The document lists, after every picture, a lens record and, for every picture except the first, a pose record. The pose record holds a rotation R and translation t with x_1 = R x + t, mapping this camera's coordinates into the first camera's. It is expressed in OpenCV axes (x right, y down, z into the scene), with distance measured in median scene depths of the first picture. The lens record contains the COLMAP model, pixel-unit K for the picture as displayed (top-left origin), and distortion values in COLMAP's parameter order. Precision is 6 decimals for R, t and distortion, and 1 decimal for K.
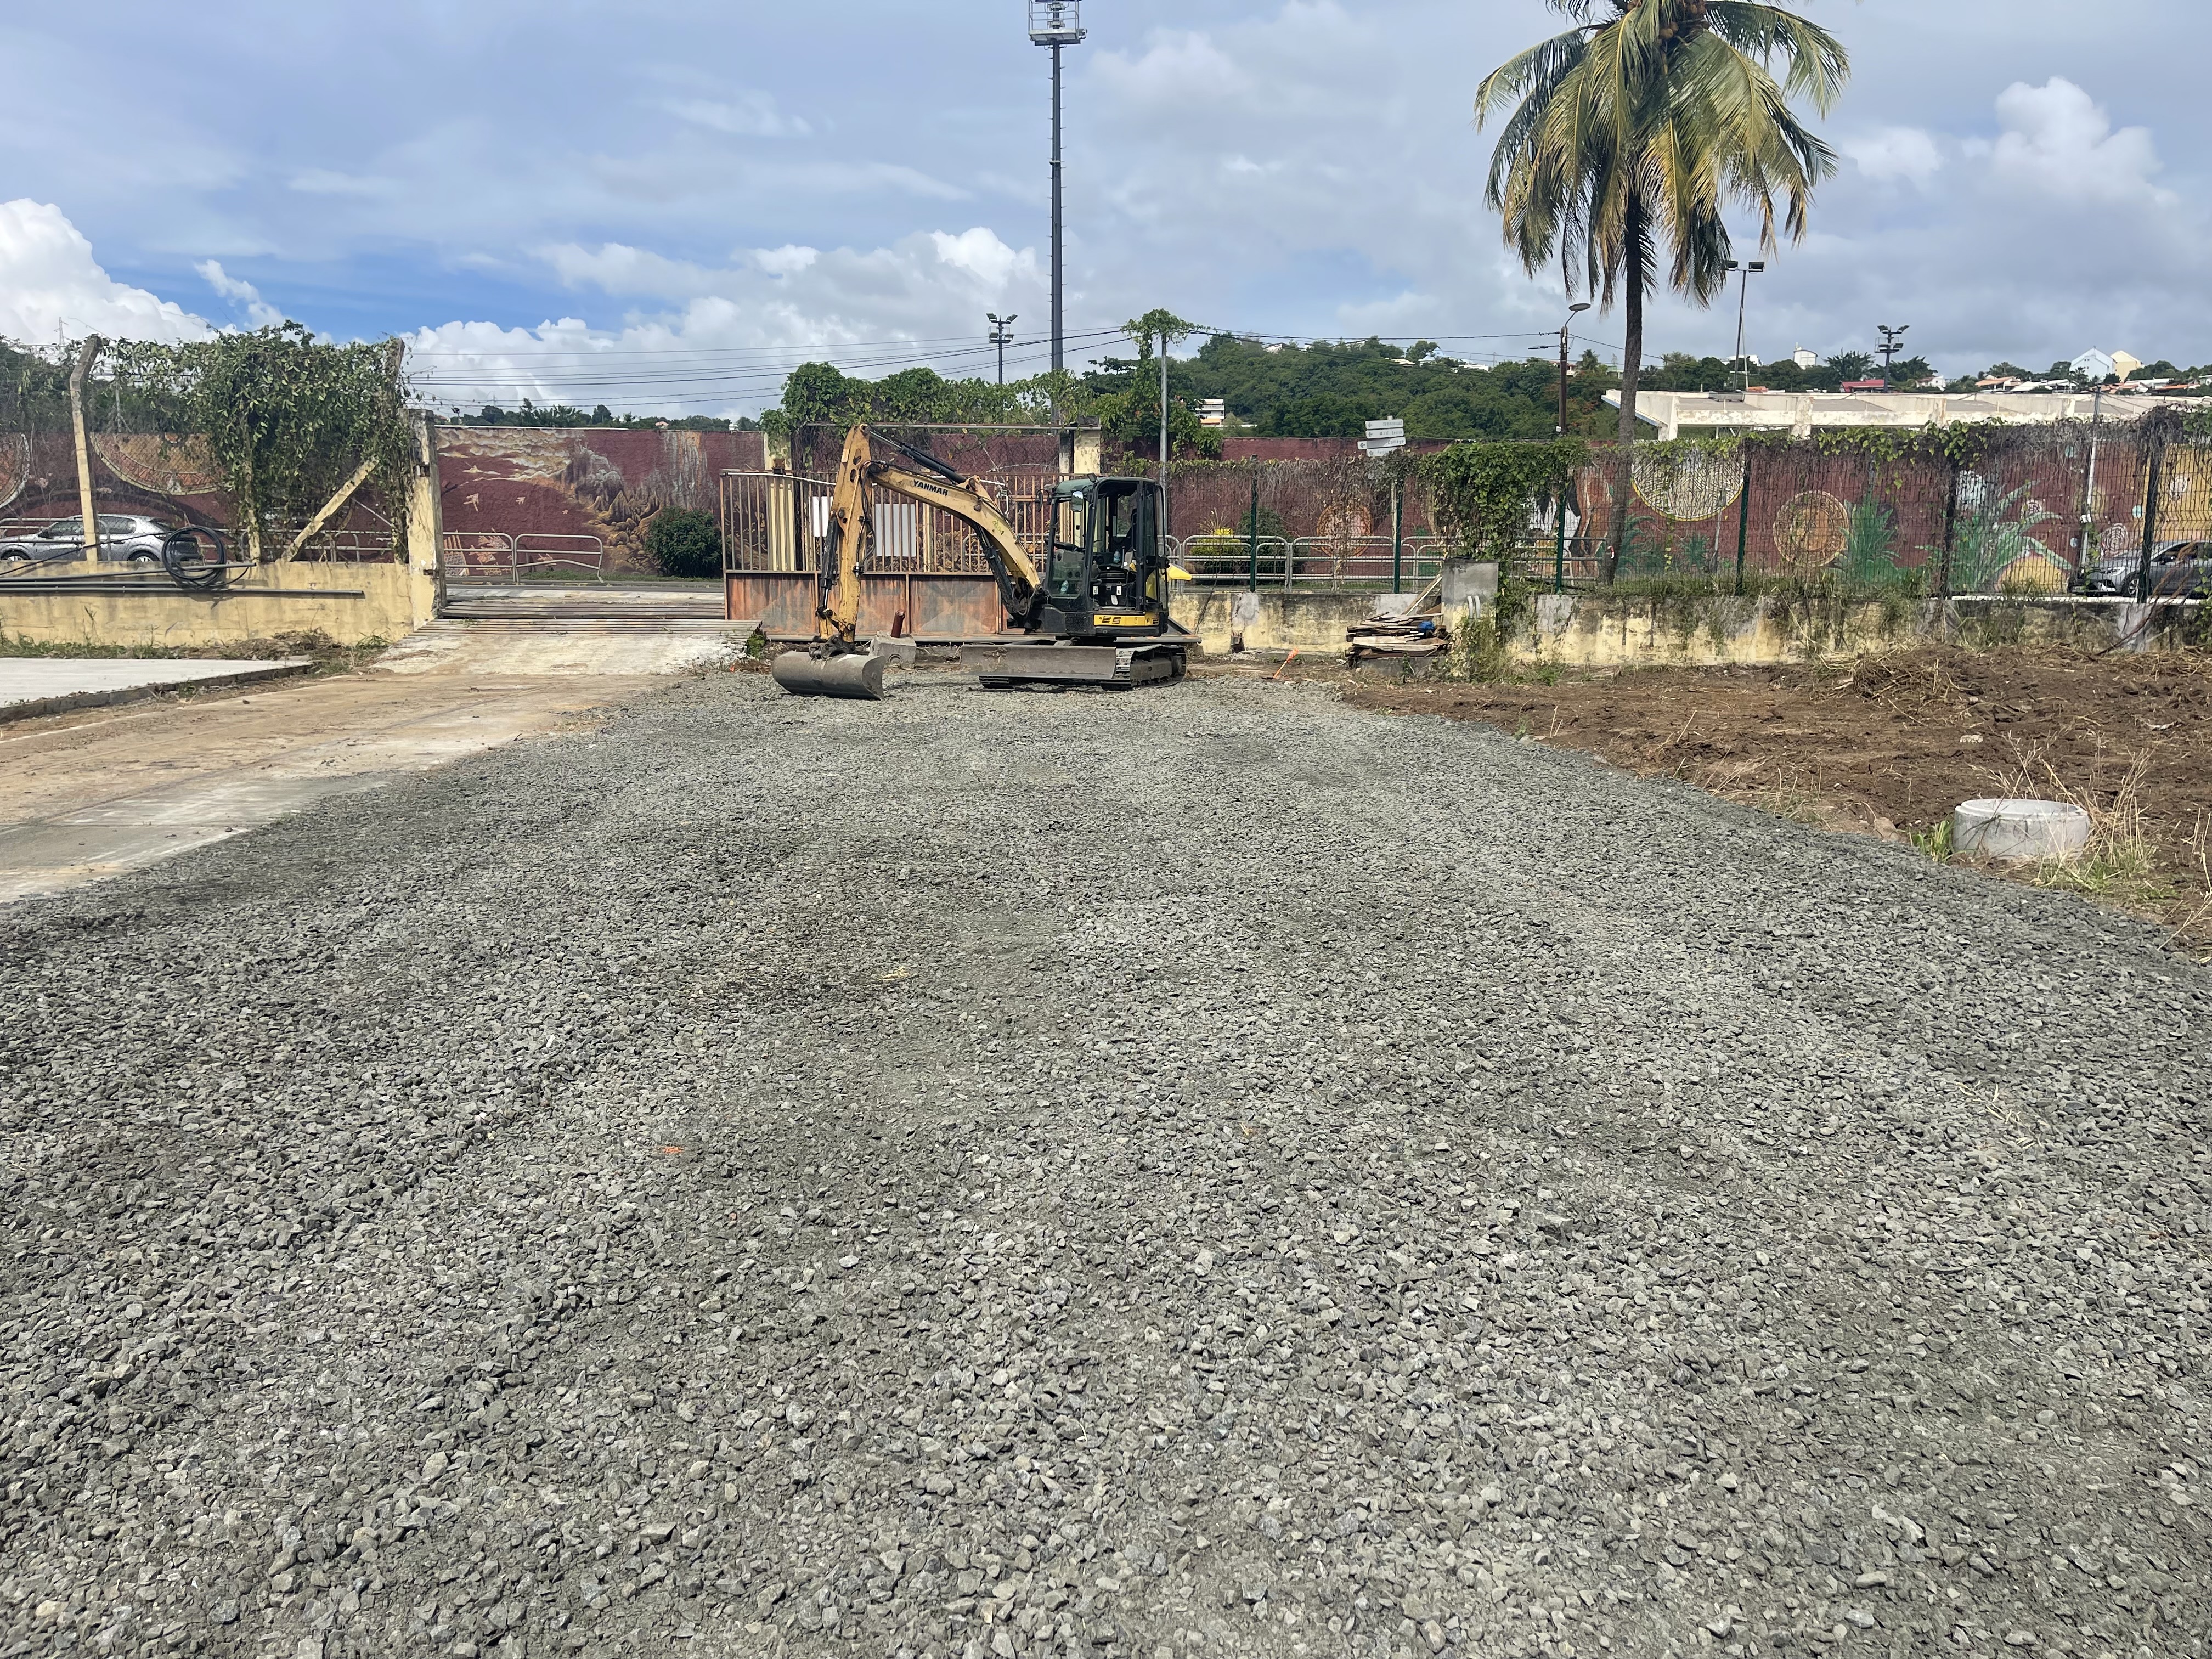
lens RADIAL K [[1653.8, 0, 1110.2], [0, 1653.8, 847.1], [0, 0, 1]] dist [0.049247, -0.049997]
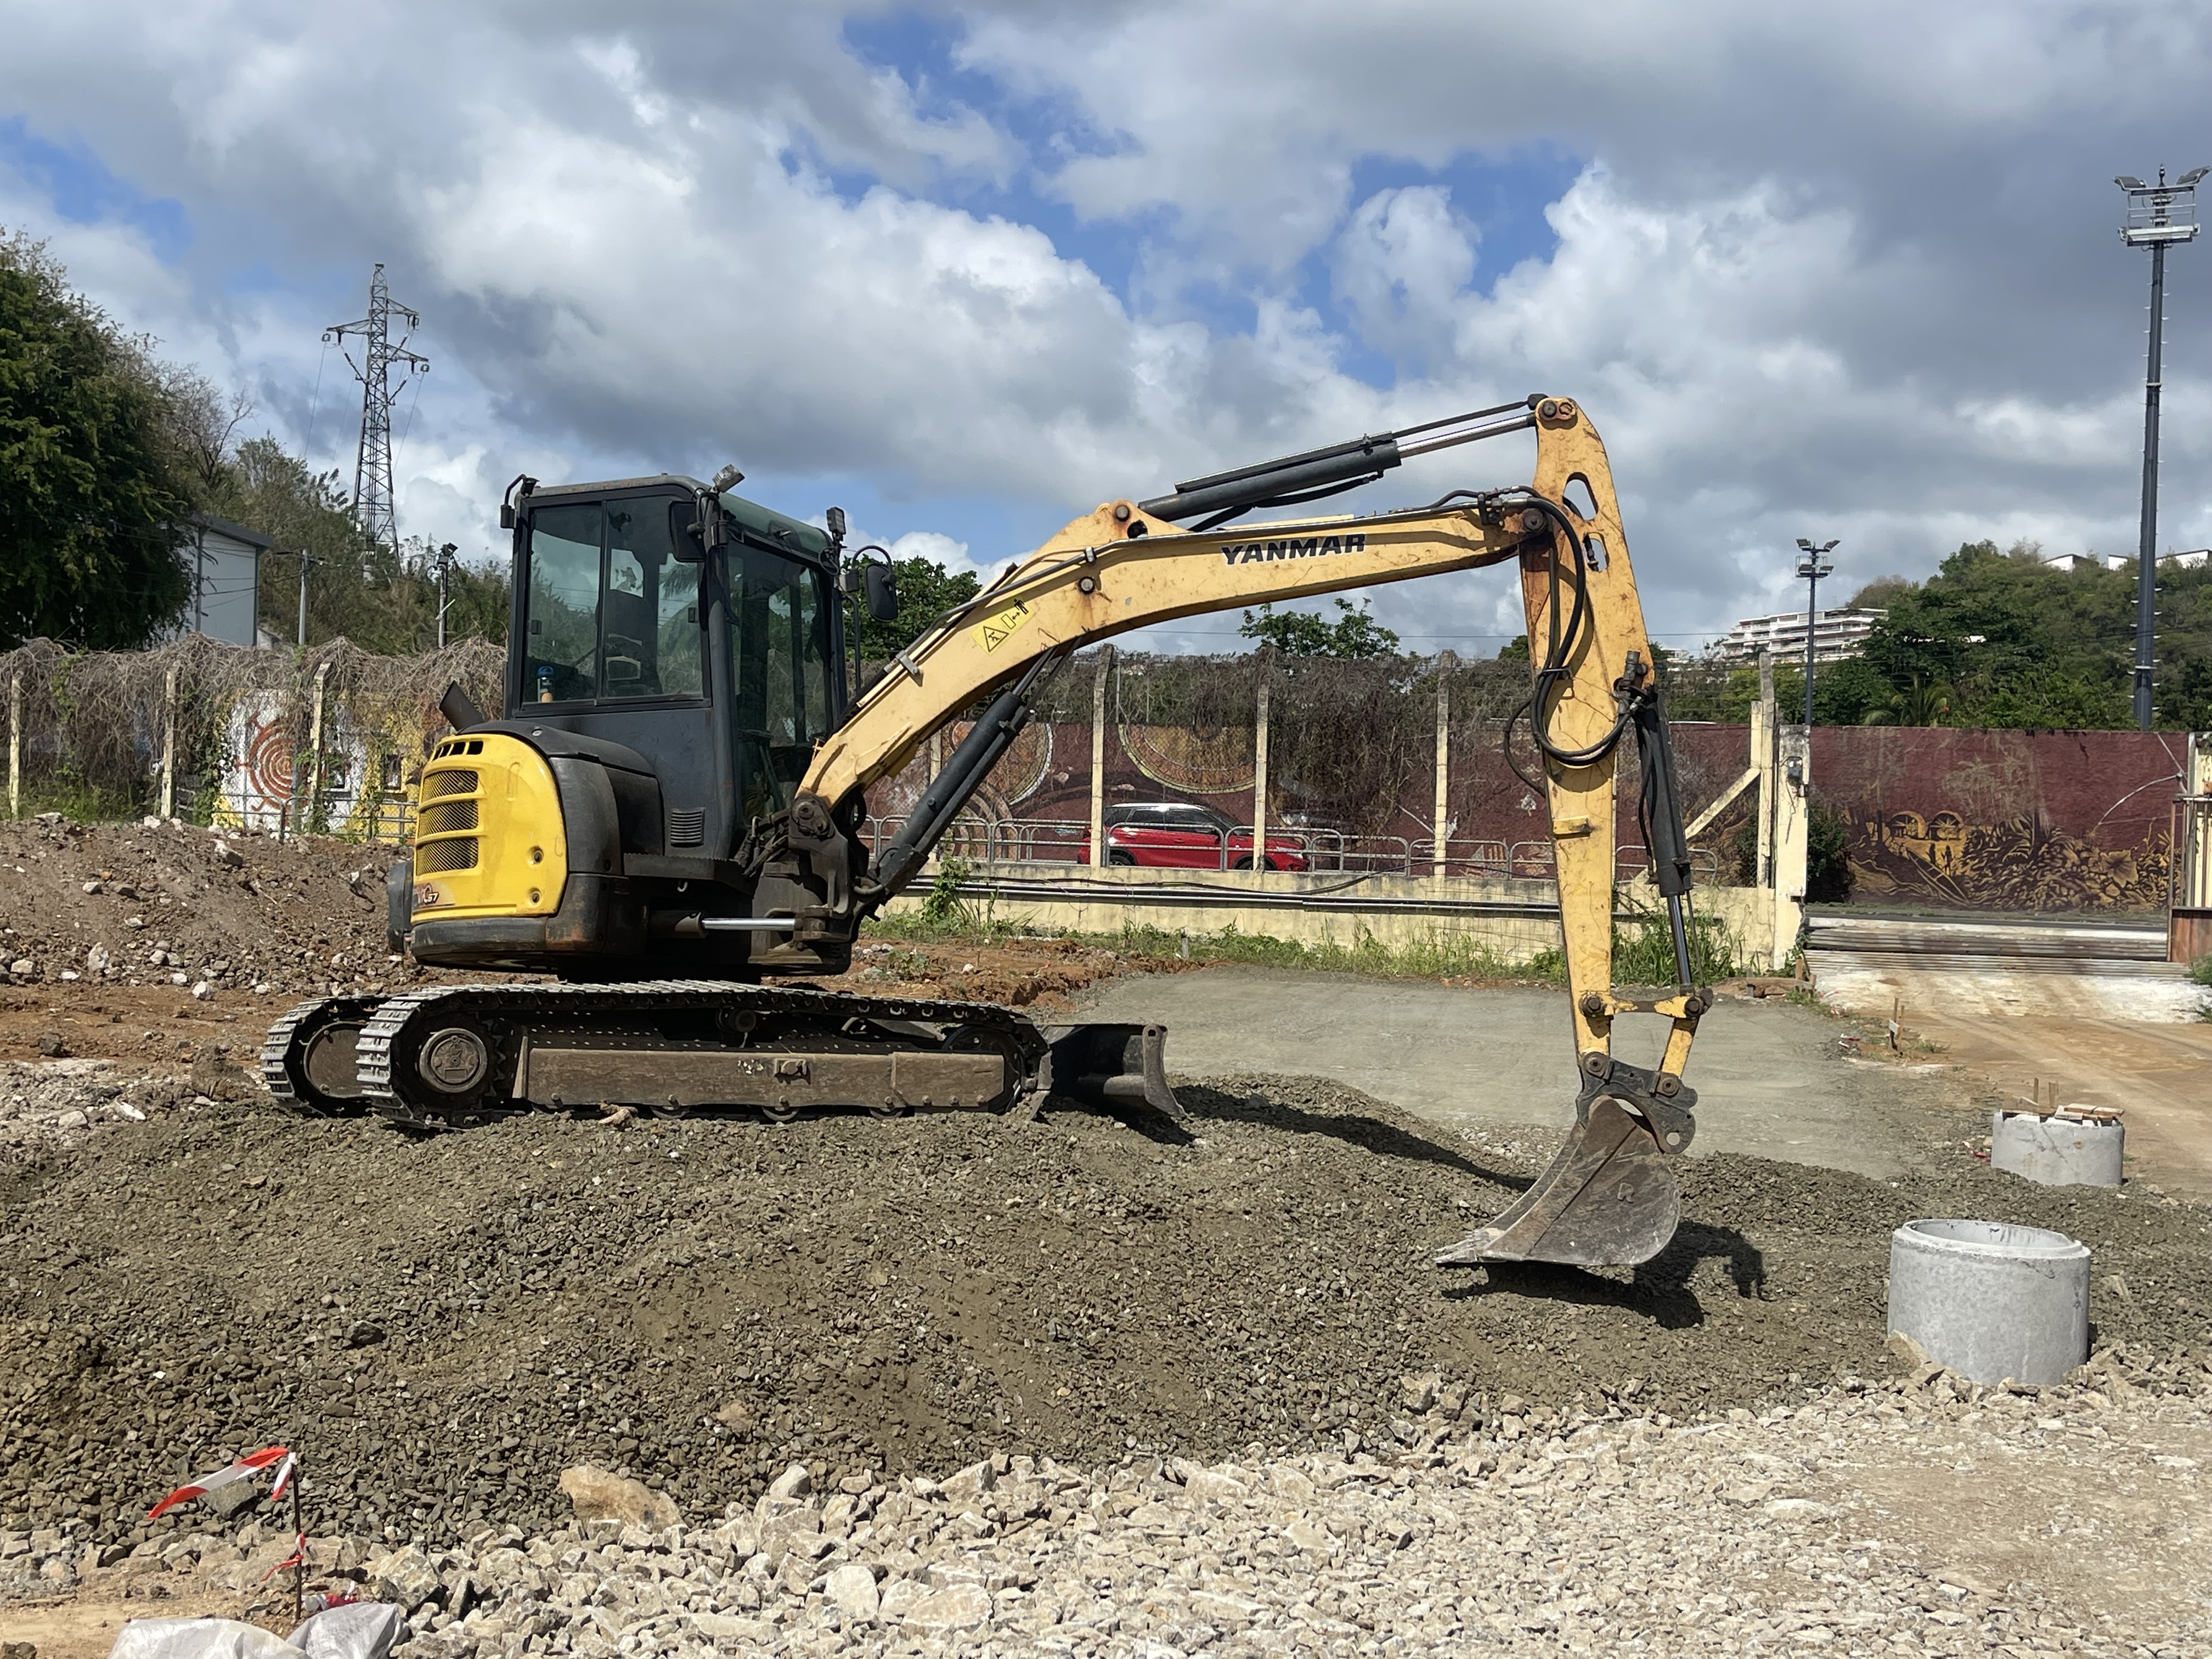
lens RADIAL K [[2441.5, 0, 1099.0], [0, 2441.5, 841.5], [0, 0, 1]] dist [0.009846, 0.000000]
pose [[0.964344, 0.022431, -0.263700, -0.265955], [-0.068838, 0.983365, -0.168092, 0.034278], [0.255543, 0.180251, 0.949846, -0.231367]]
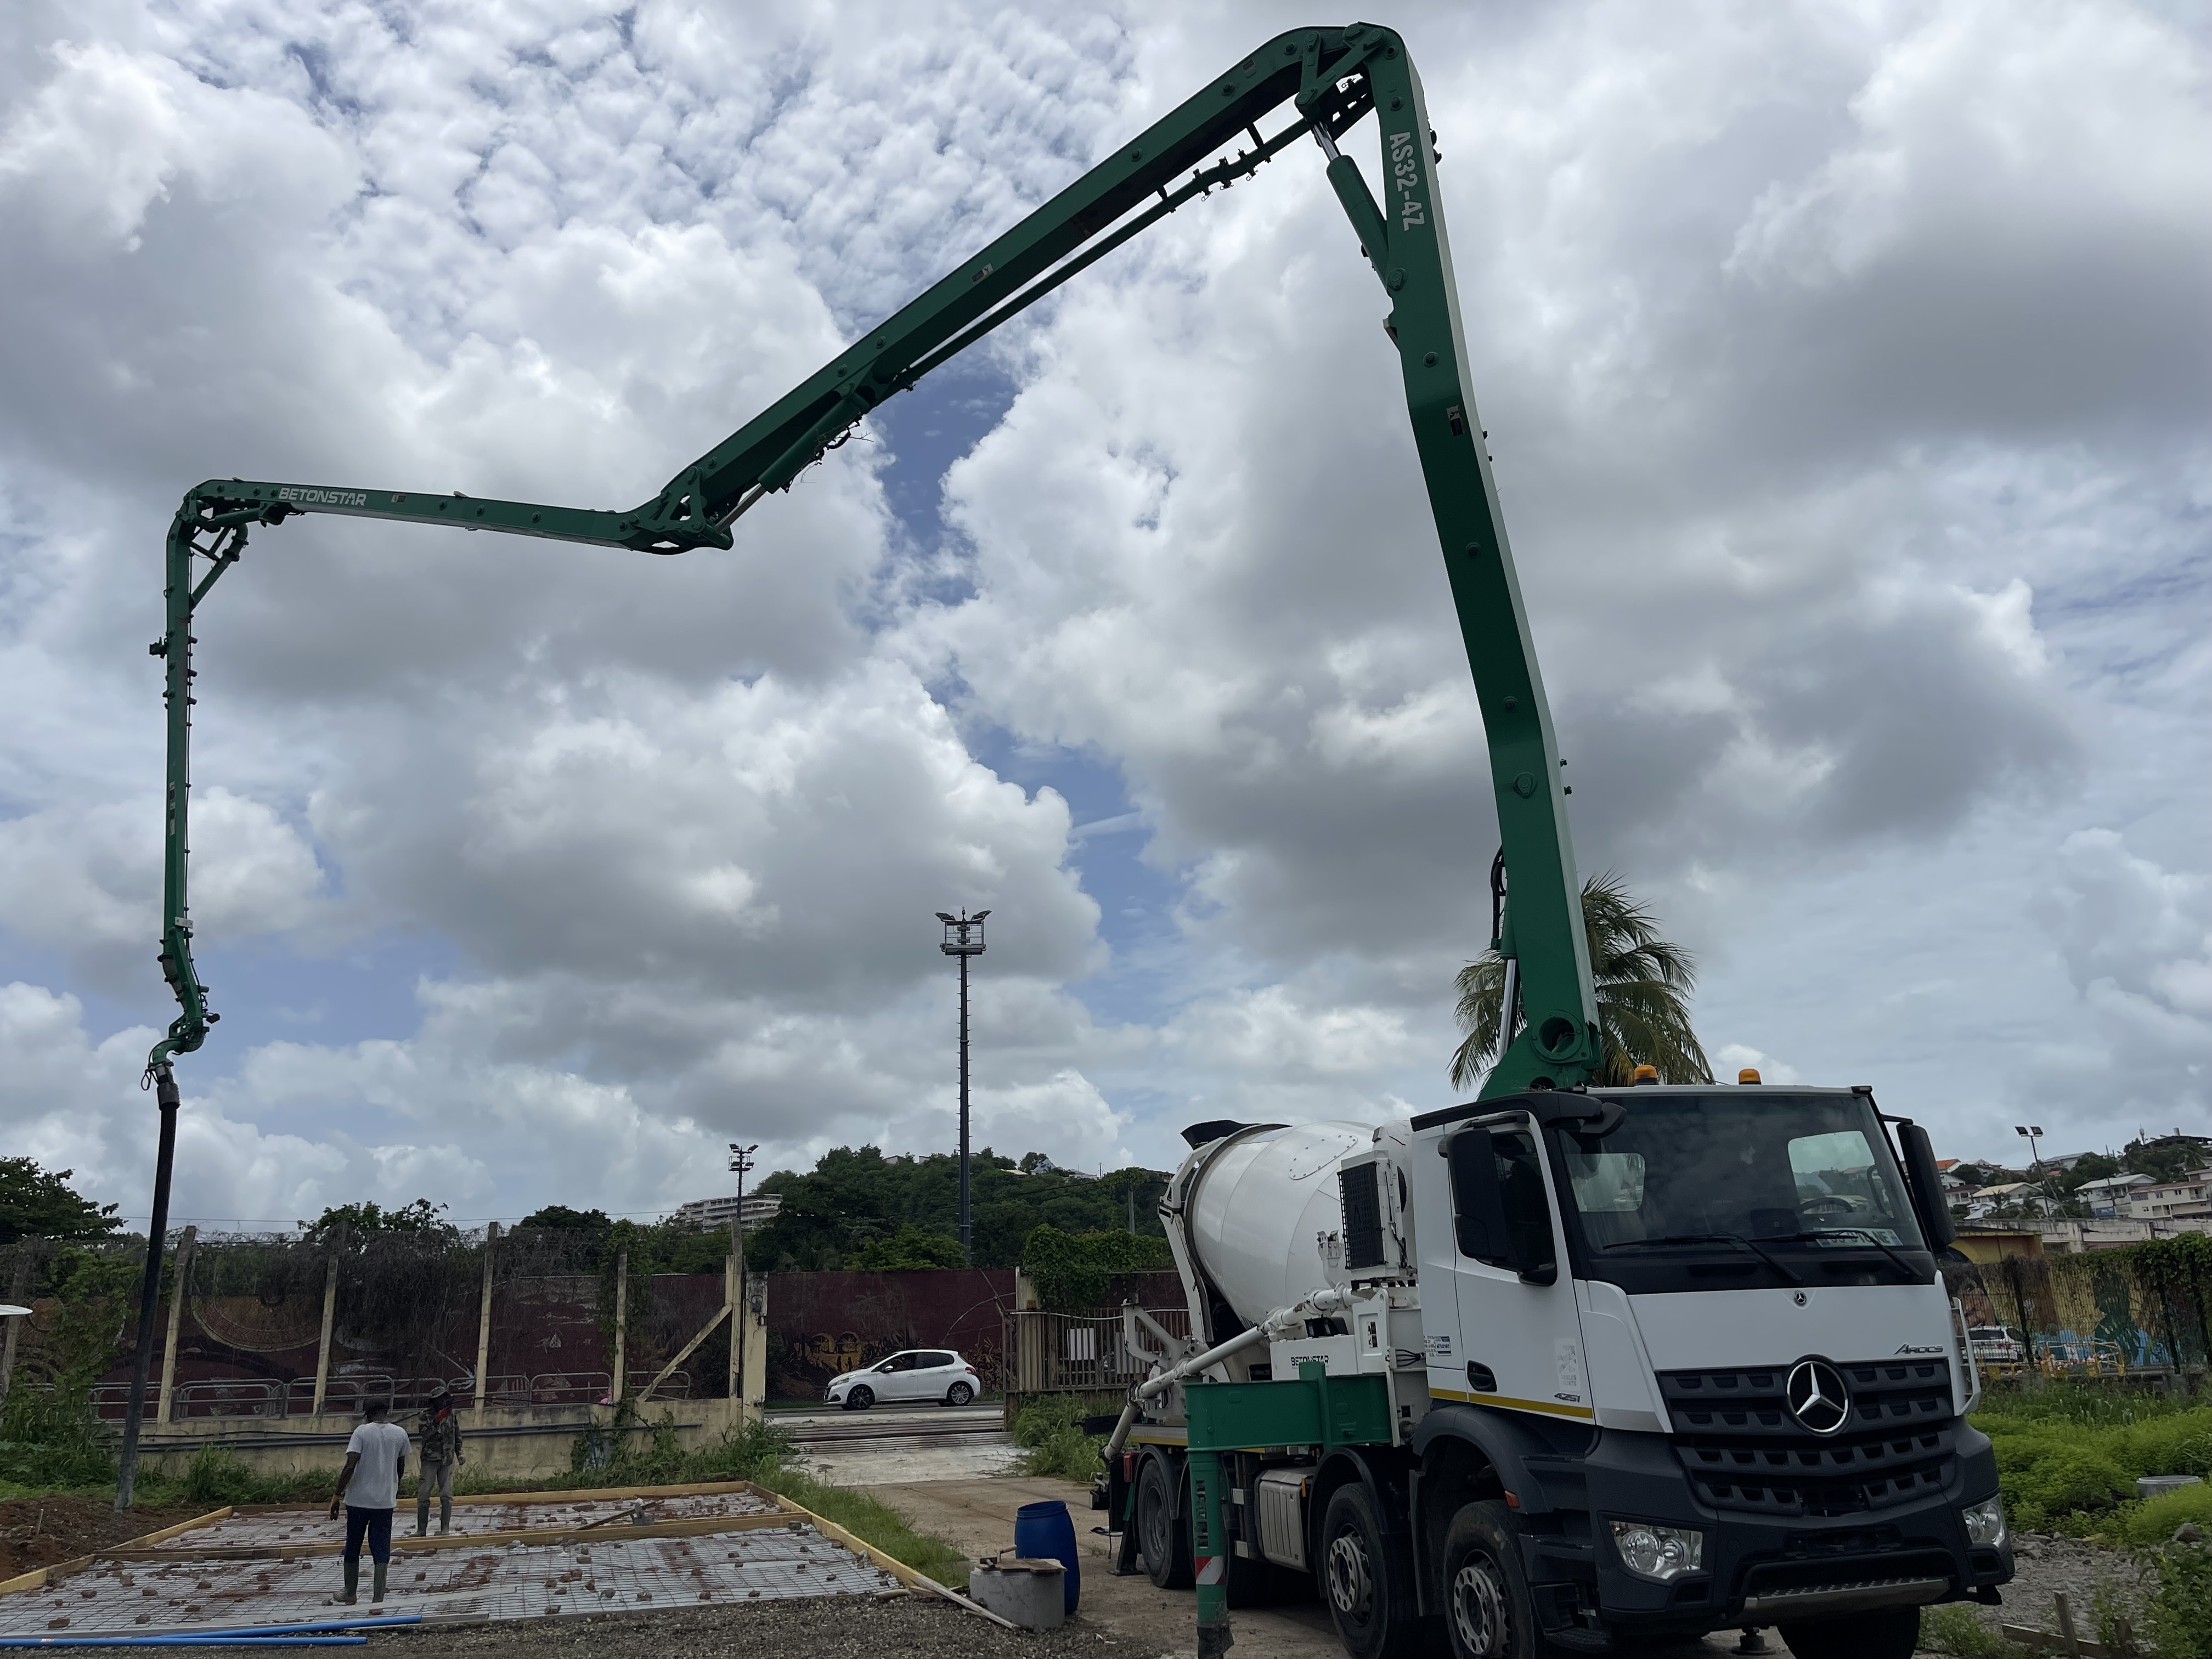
lens RADIAL K [[1653.8, 0, 1101.5], [0, 1653.8, 847.0], [0, 0, 1]] dist [0.049247, -0.049997]
pose [[0.973460, 0.029840, 0.226903, -0.283610], [0.077793, 0.889282, -0.450696, 0.026456], [-0.215229, 0.456386, 0.863359, -0.188673]]
